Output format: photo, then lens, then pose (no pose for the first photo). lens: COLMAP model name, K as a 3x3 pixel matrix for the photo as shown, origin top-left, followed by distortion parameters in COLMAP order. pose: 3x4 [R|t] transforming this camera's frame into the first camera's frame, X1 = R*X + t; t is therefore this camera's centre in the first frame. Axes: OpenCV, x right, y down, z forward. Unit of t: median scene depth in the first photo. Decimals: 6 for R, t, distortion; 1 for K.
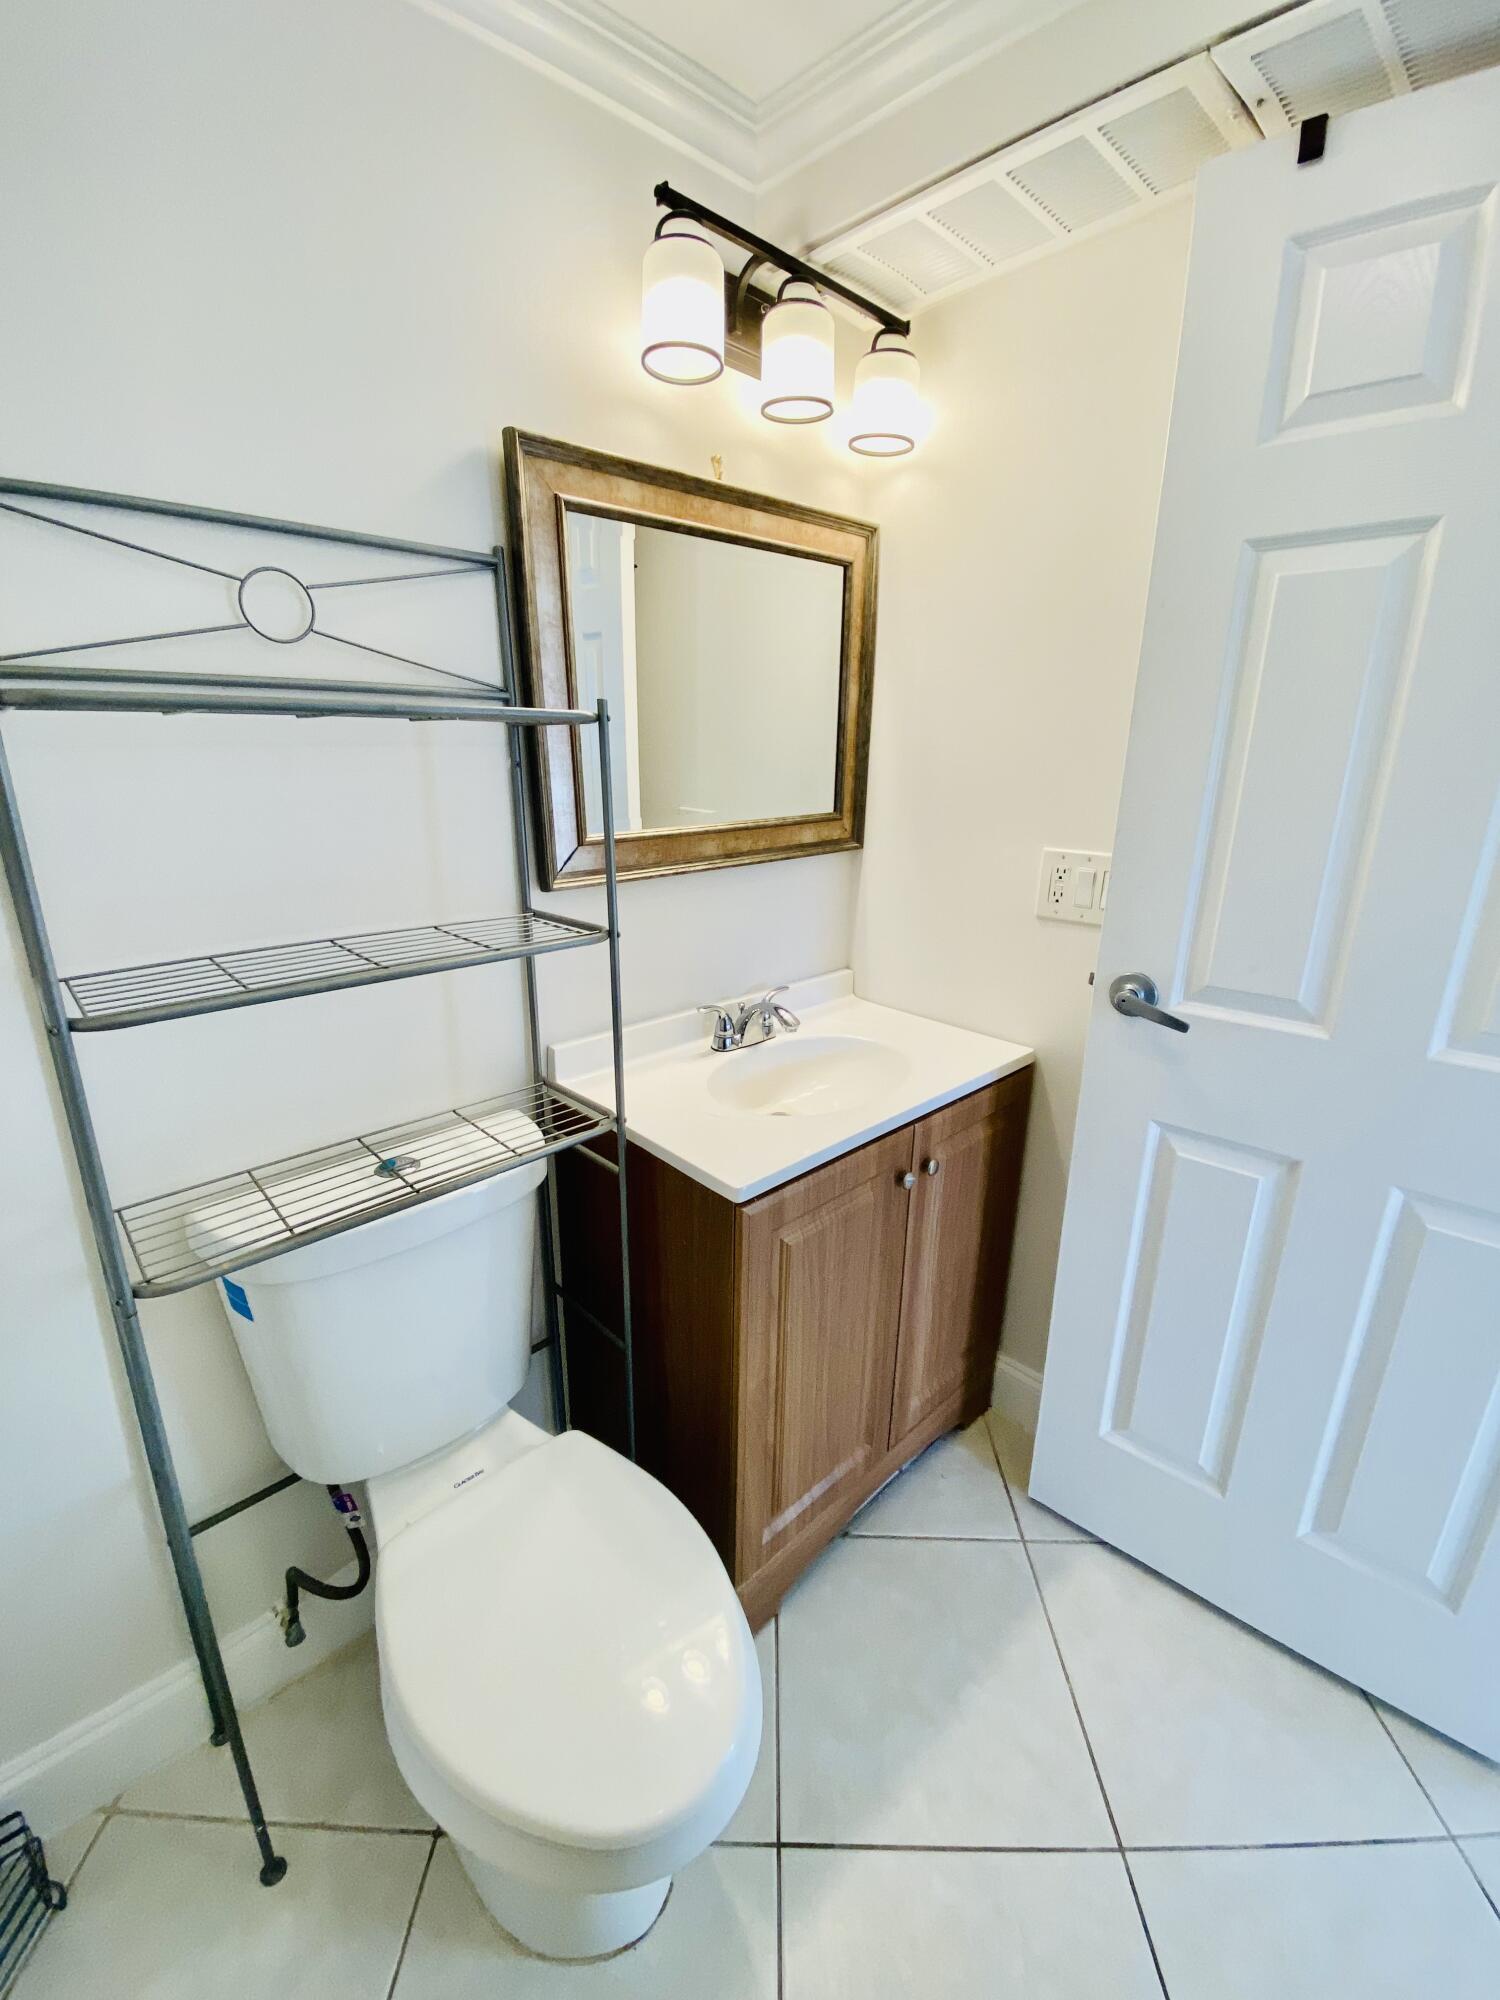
lens RADIAL K [[812.4, 0, 750.0], [0, 812.4, 1000.0], [0, 0, 1]] dist [-0.000439, -0.013026]
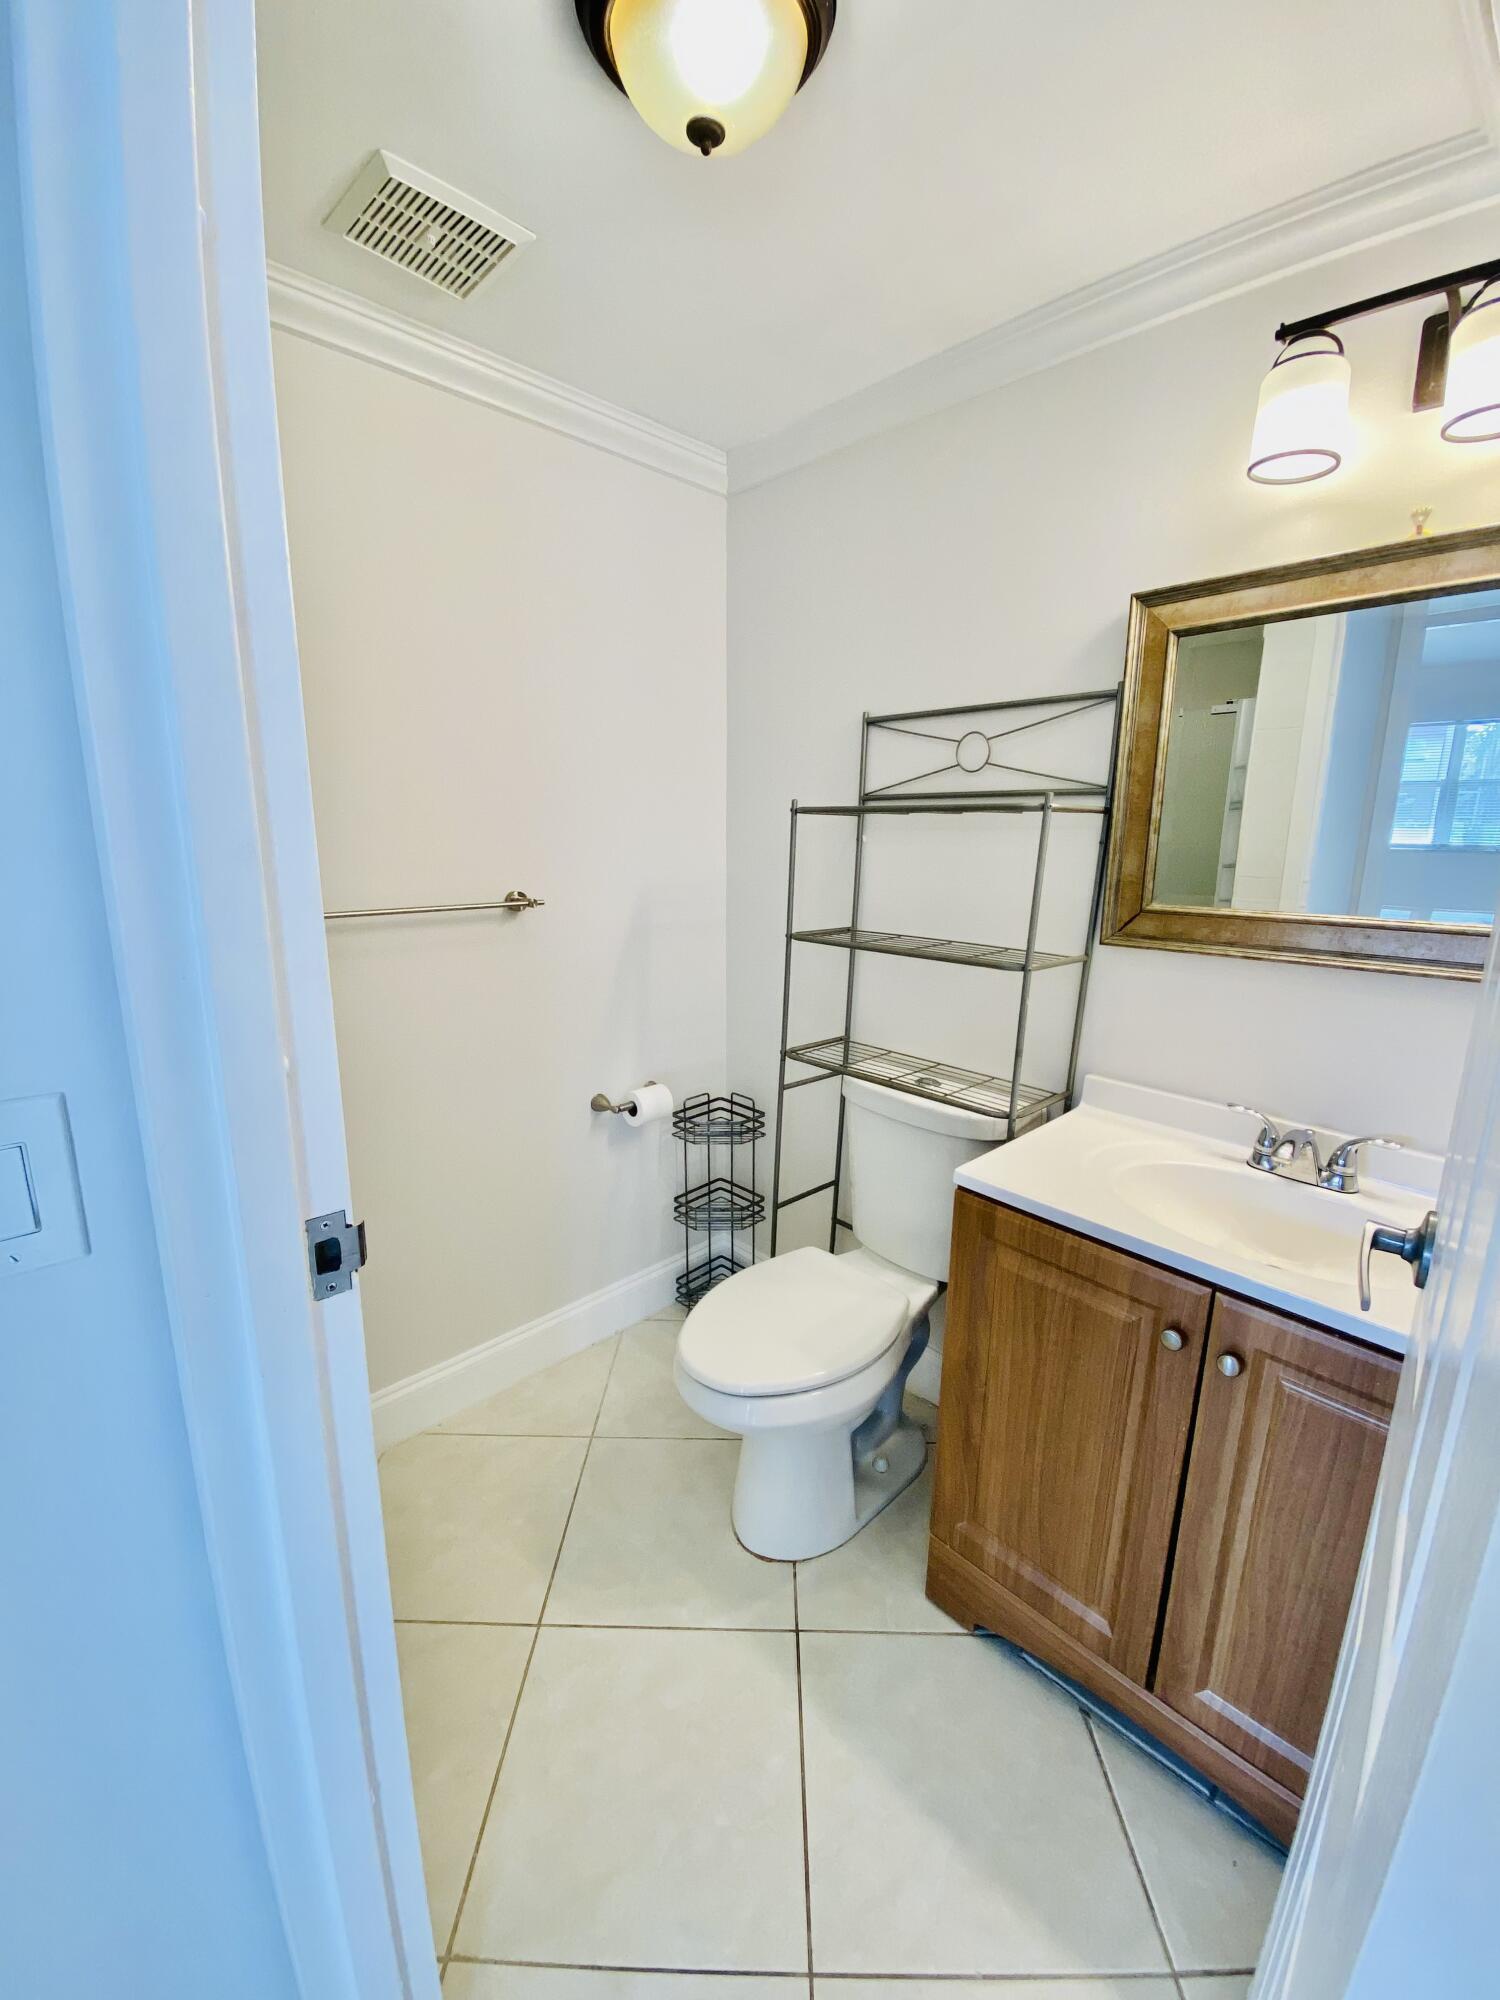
lens RADIAL K [[791.0, 0, 746.6], [0, 791.0, 1012.5], [0, 0, 1]] dist [-0.042977, -0.000422]
pose [[-0.007641, 0.206478, -0.978421, 0.961974], [-0.309954, 0.929771, 0.198632, -0.113852], [0.950721, 0.304784, 0.056894, 0.476711]]
